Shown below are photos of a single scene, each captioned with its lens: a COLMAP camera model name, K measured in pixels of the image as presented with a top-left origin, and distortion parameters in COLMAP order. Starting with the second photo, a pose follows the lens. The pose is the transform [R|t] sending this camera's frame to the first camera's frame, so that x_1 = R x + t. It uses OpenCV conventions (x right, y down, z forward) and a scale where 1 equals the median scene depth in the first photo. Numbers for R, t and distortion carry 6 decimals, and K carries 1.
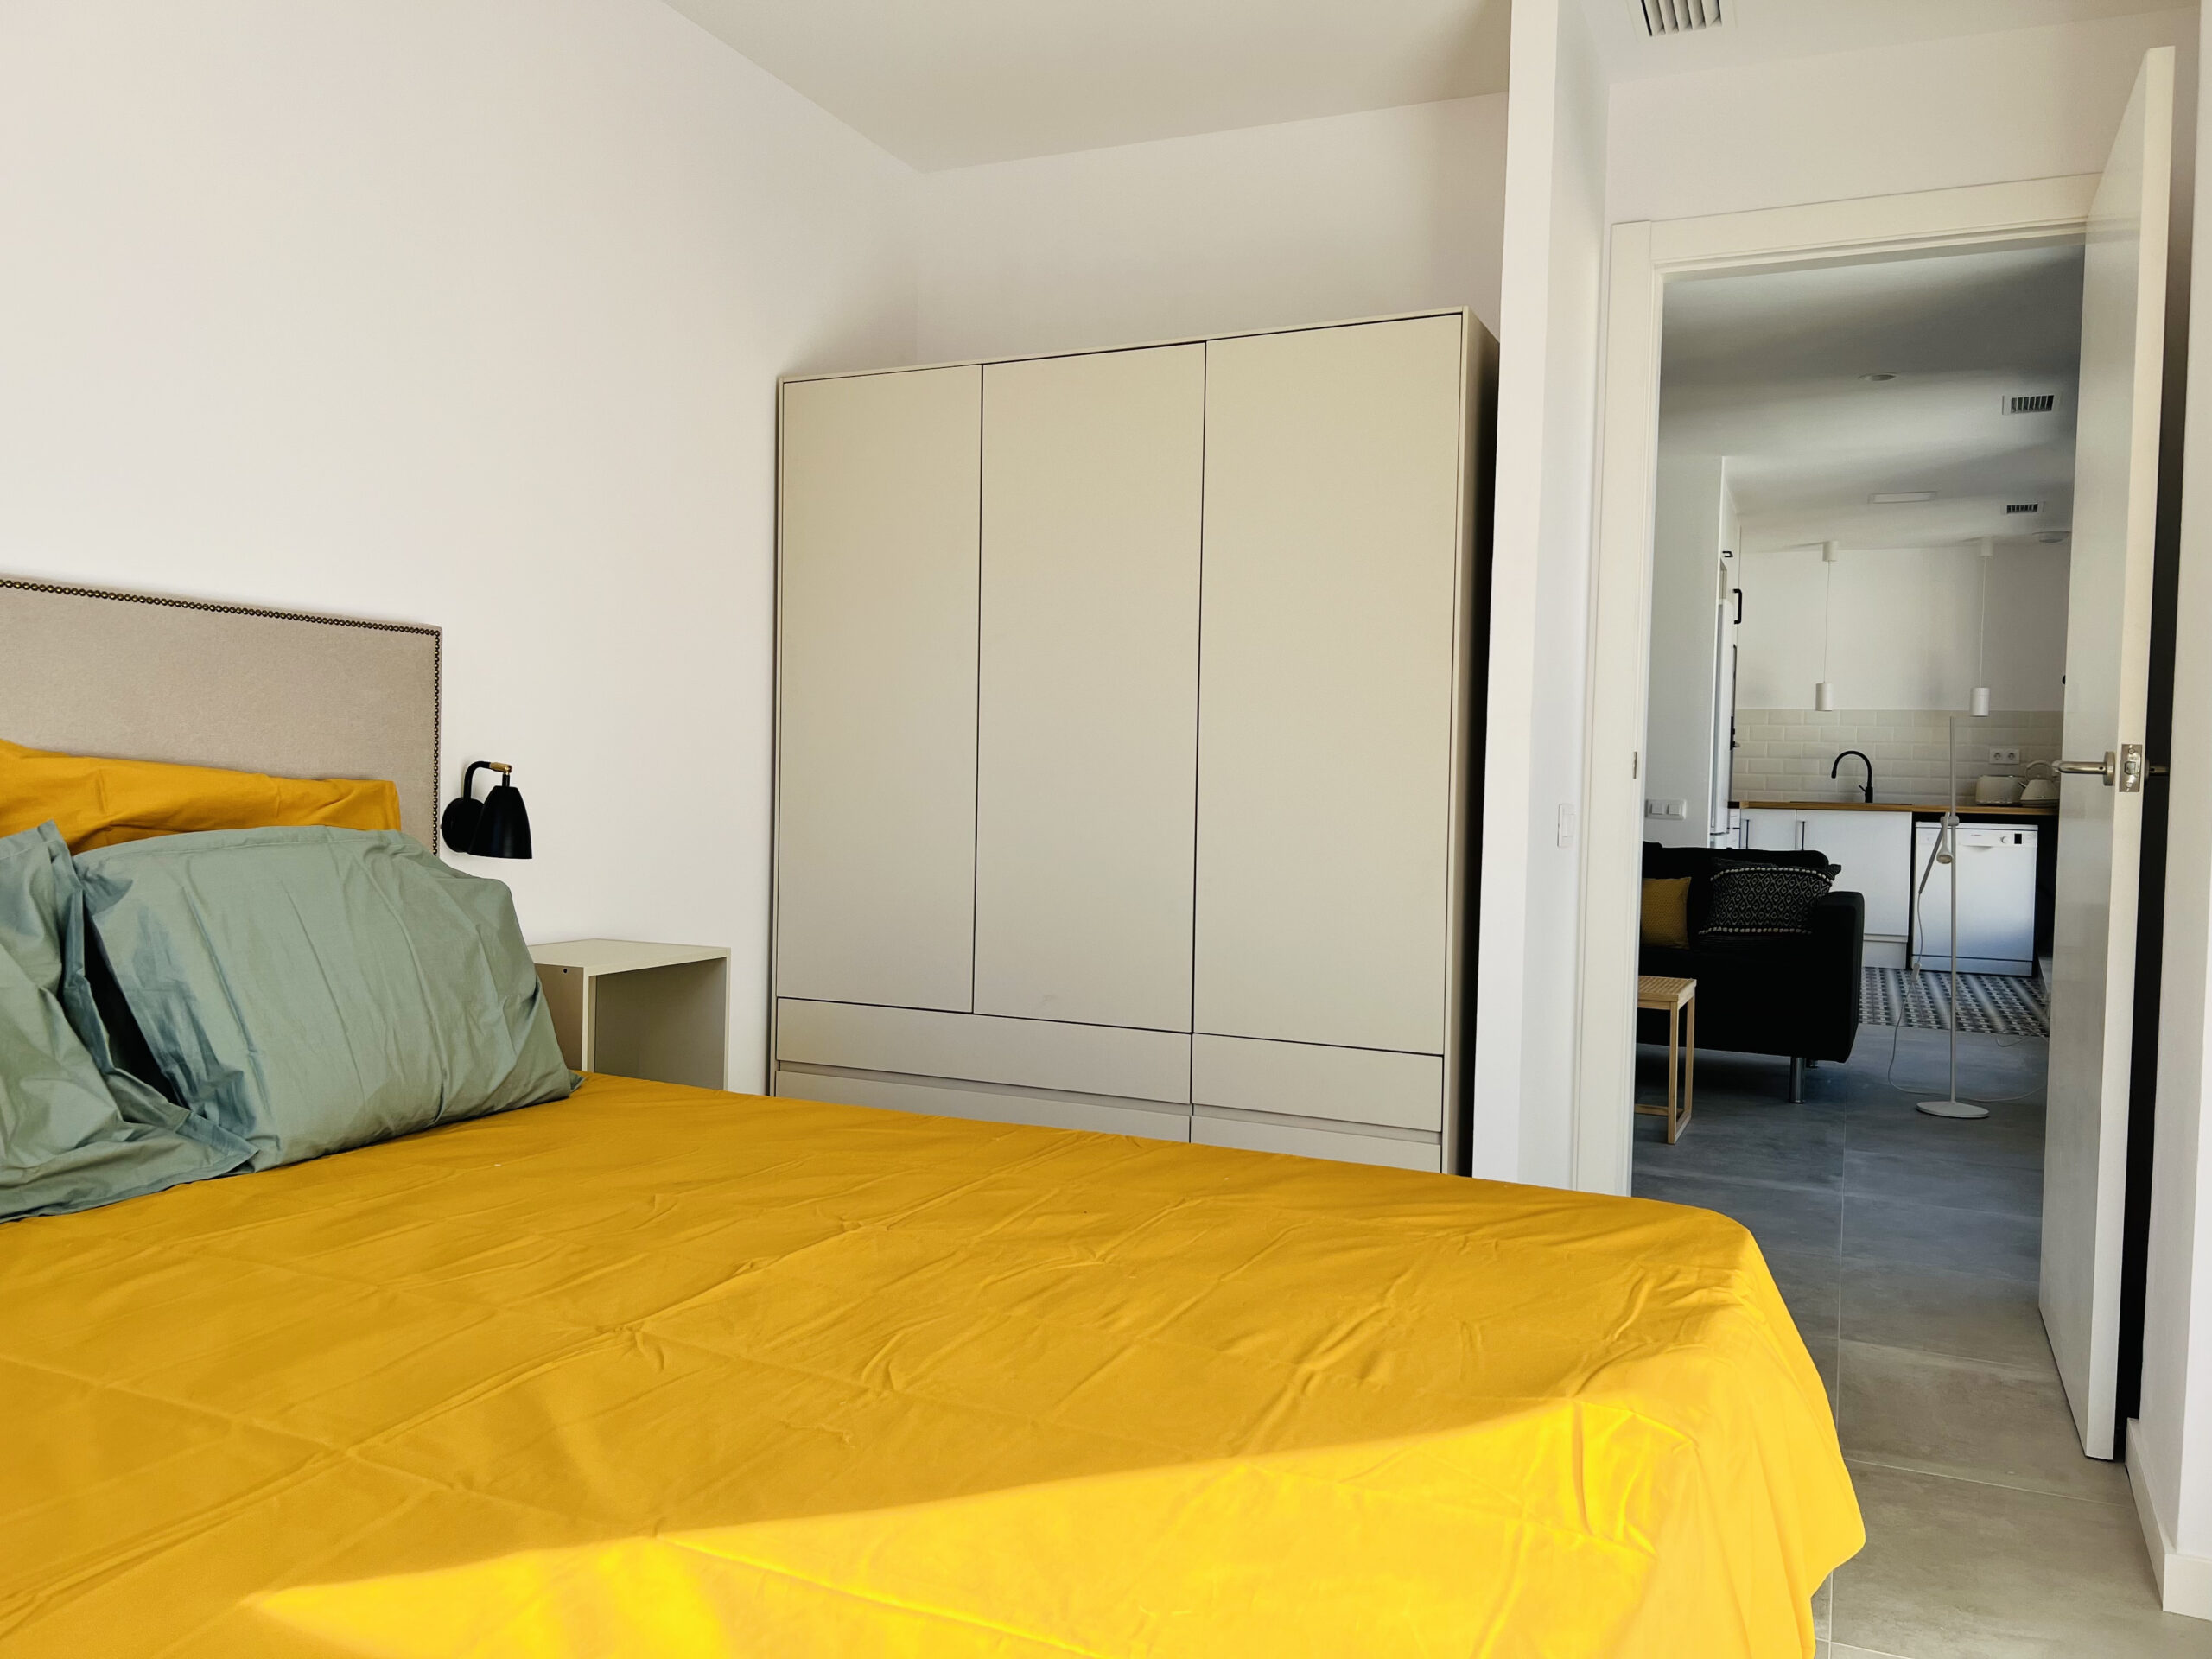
lens RADIAL K [[1643.8, 0, 1102.5], [0, 1643.8, 821.0], [0, 0, 1]] dist [0.020608, -0.013001]
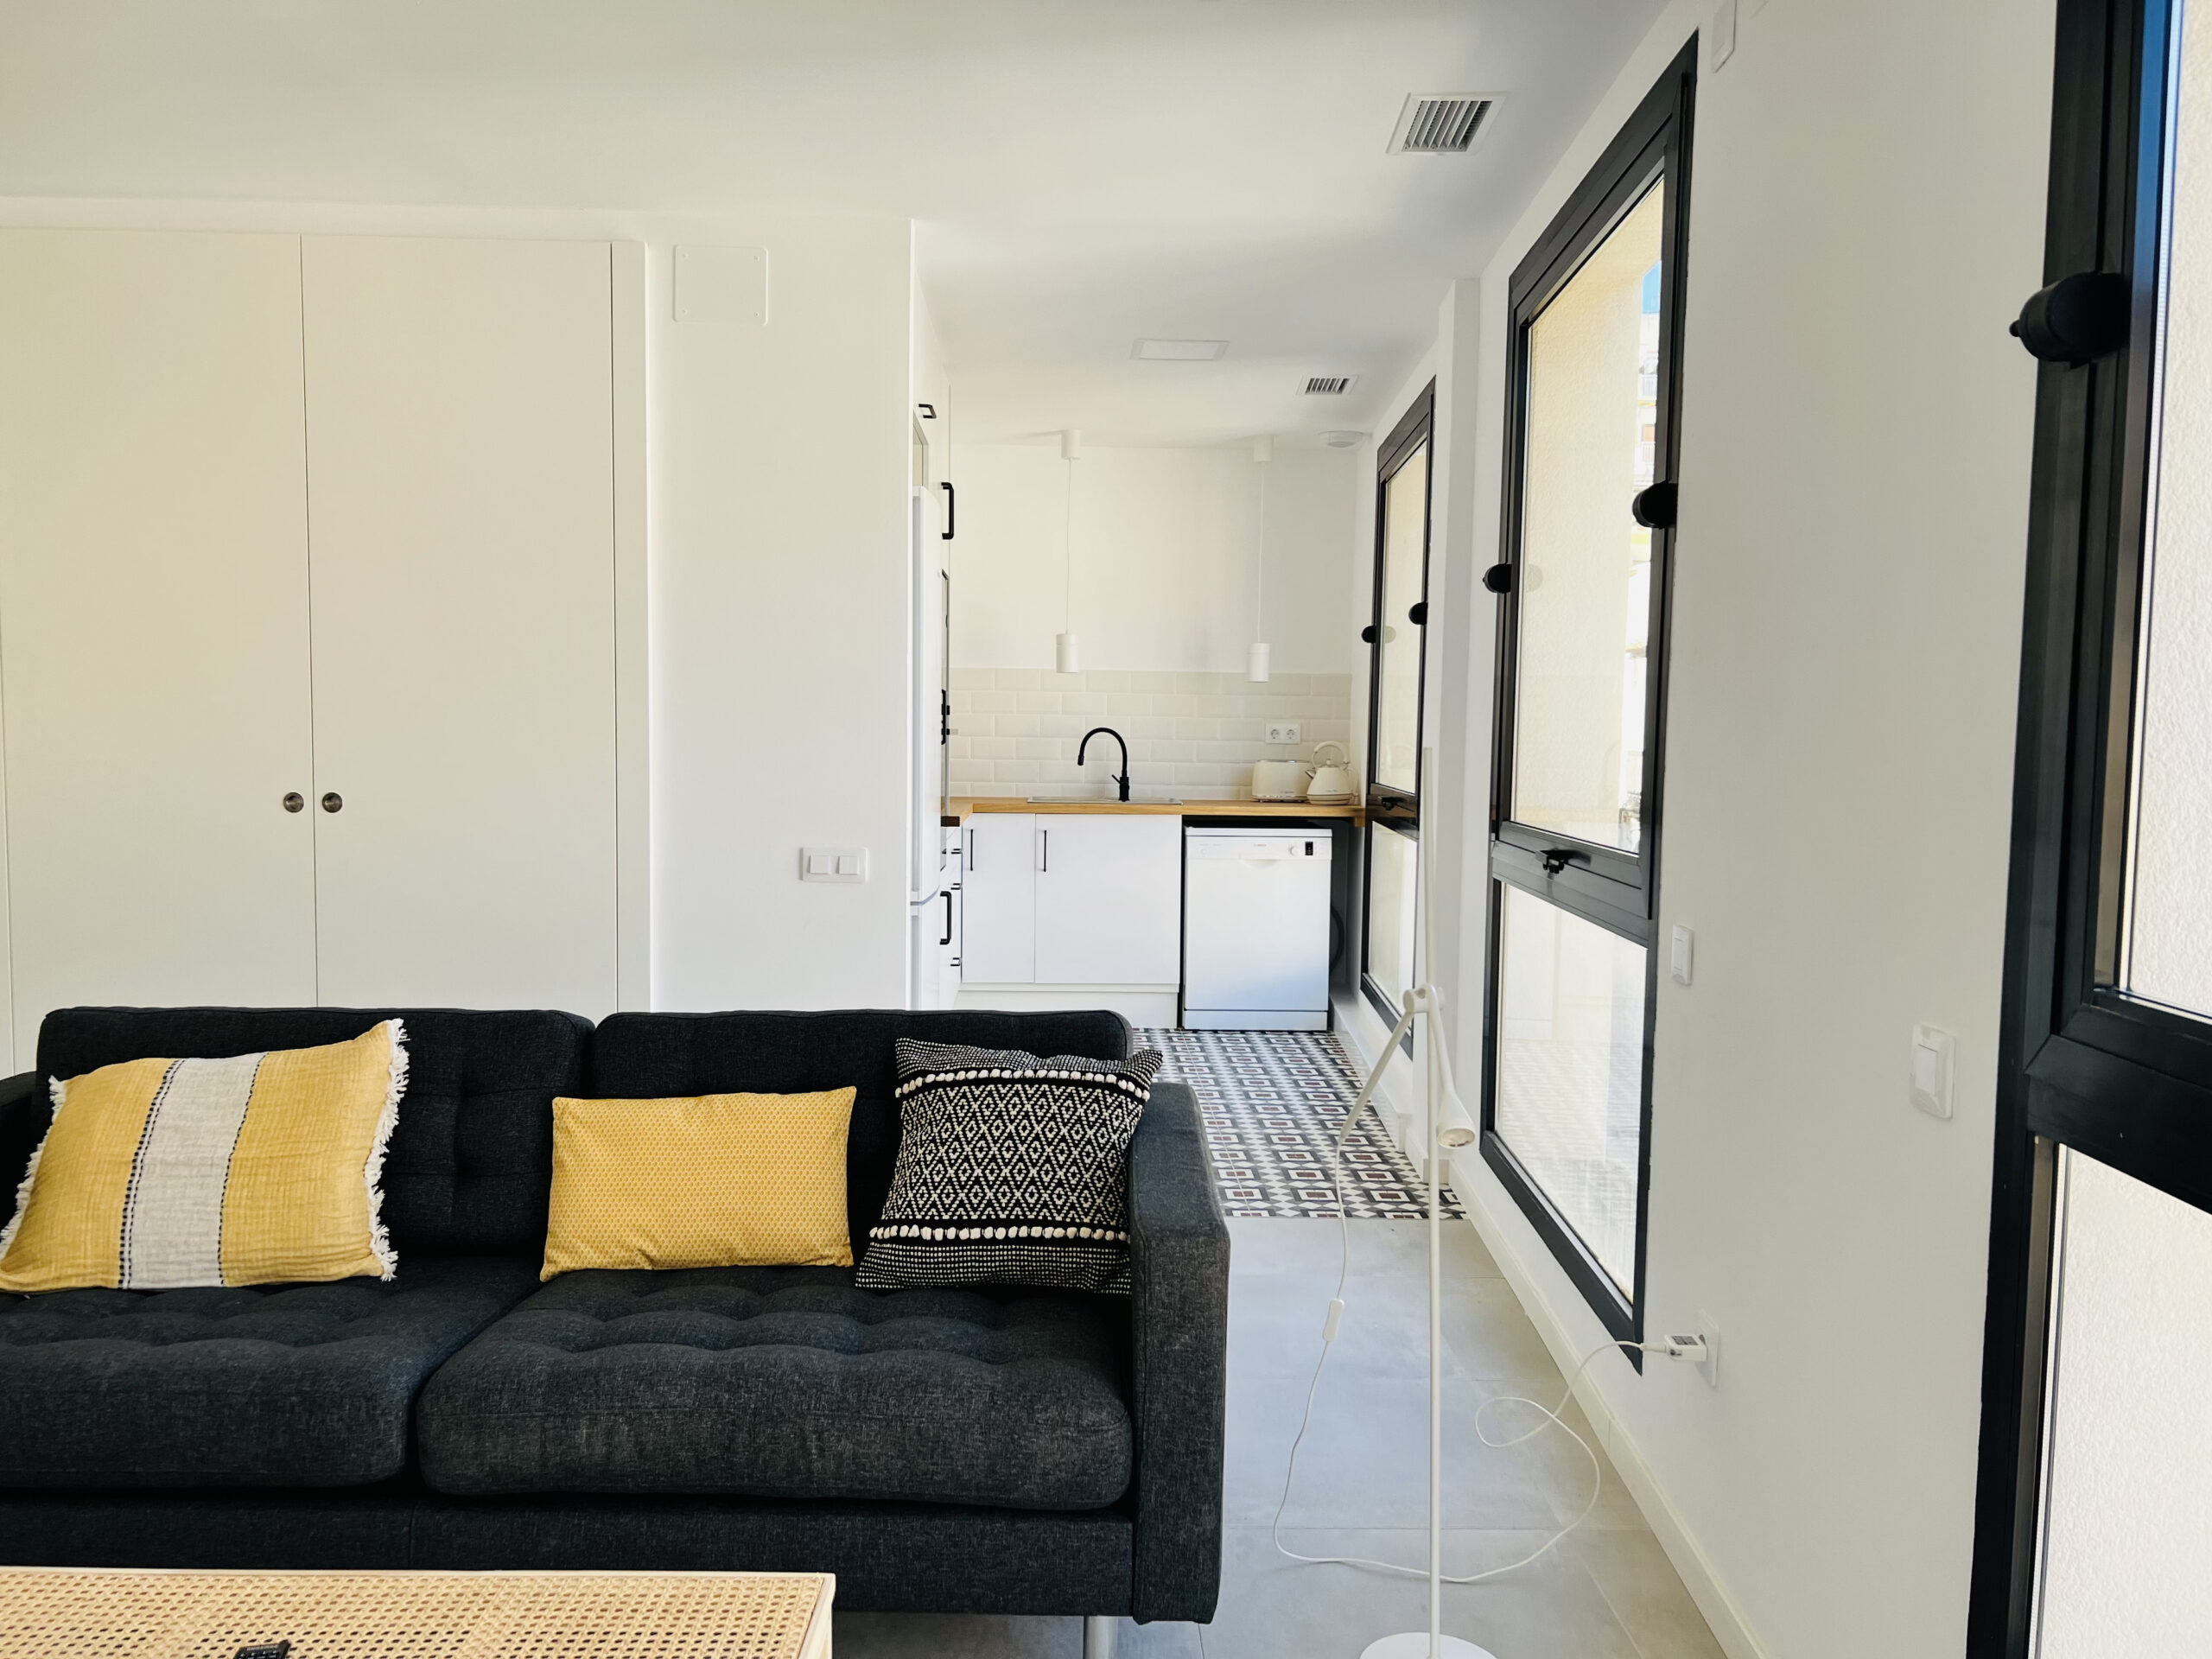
lens RADIAL K [[1643.8, 0, 1081.4], [0, 1643.8, 843.5], [0, 0, 1]] dist [0.020608, -0.013001]
pose [[0.904667, -0.042869, 0.423956, 0.151502], [0.020102, 0.998112, 0.058030, -0.037223], [-0.425644, -0.043975, 0.903822, 0.384136]]
